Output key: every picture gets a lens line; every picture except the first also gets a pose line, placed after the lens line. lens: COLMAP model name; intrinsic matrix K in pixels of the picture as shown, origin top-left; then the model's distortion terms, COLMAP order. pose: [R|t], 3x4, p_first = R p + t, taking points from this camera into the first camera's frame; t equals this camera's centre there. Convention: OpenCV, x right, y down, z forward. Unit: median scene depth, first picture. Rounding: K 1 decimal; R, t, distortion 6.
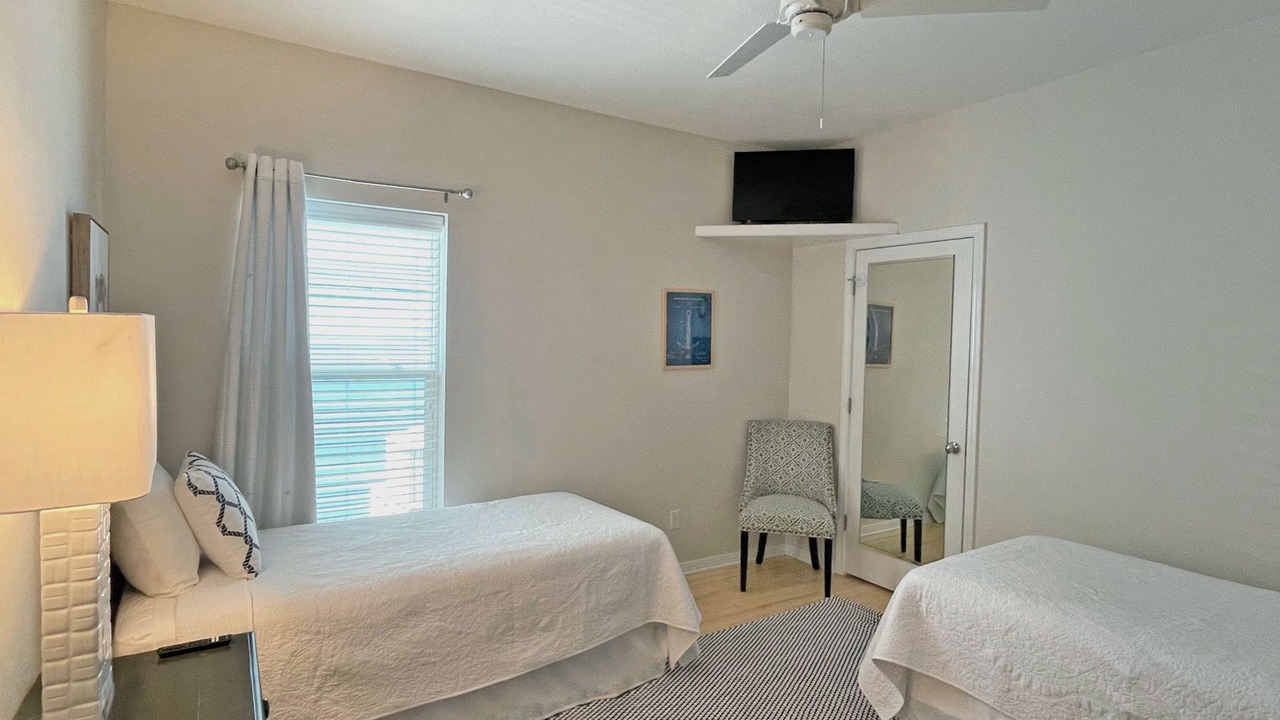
lens RADIAL K [[644.8, 0, 641.3], [0, 644.8, 352.3], [0, 0, 1]] dist [-0.005634, -0.000217]
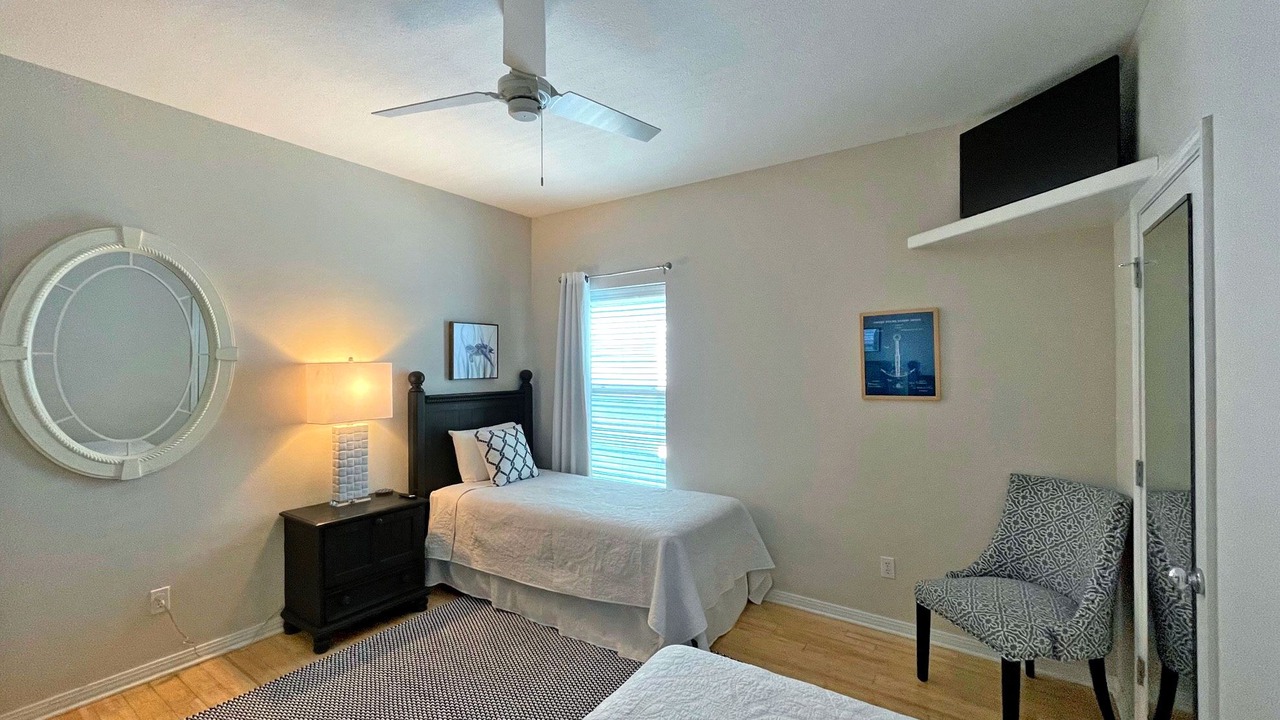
lens RADIAL K [[520.5, 0, 646.1], [0, 520.5, 362.9], [0, 0, 1]] dist [-0.010553, 0.000298]
pose [[0.416667, -0.023602, -0.908753, 0.592121], [-0.011366, 0.999450, -0.031169, 0.001394], [0.908988, 0.023315, 0.416169, 0.395731]]
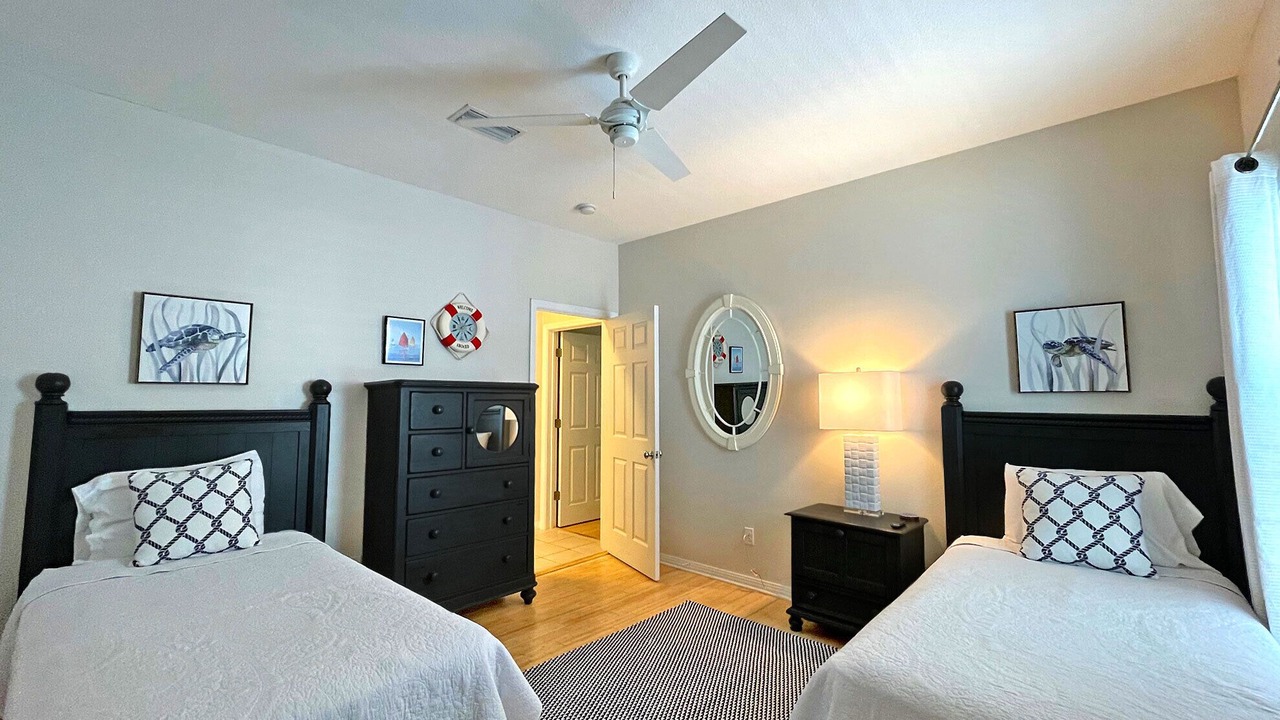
lens RADIAL K [[520.5, 0, 640.9], [0, 520.5, 360.8], [0, 0, 1]] dist [-0.010553, 0.000298]
pose [[-0.958369, -0.034932, -0.283389, 0.273442], [-0.022319, 0.998616, -0.047617, 0.007785], [0.284660, -0.039310, -0.957822, 0.928272]]
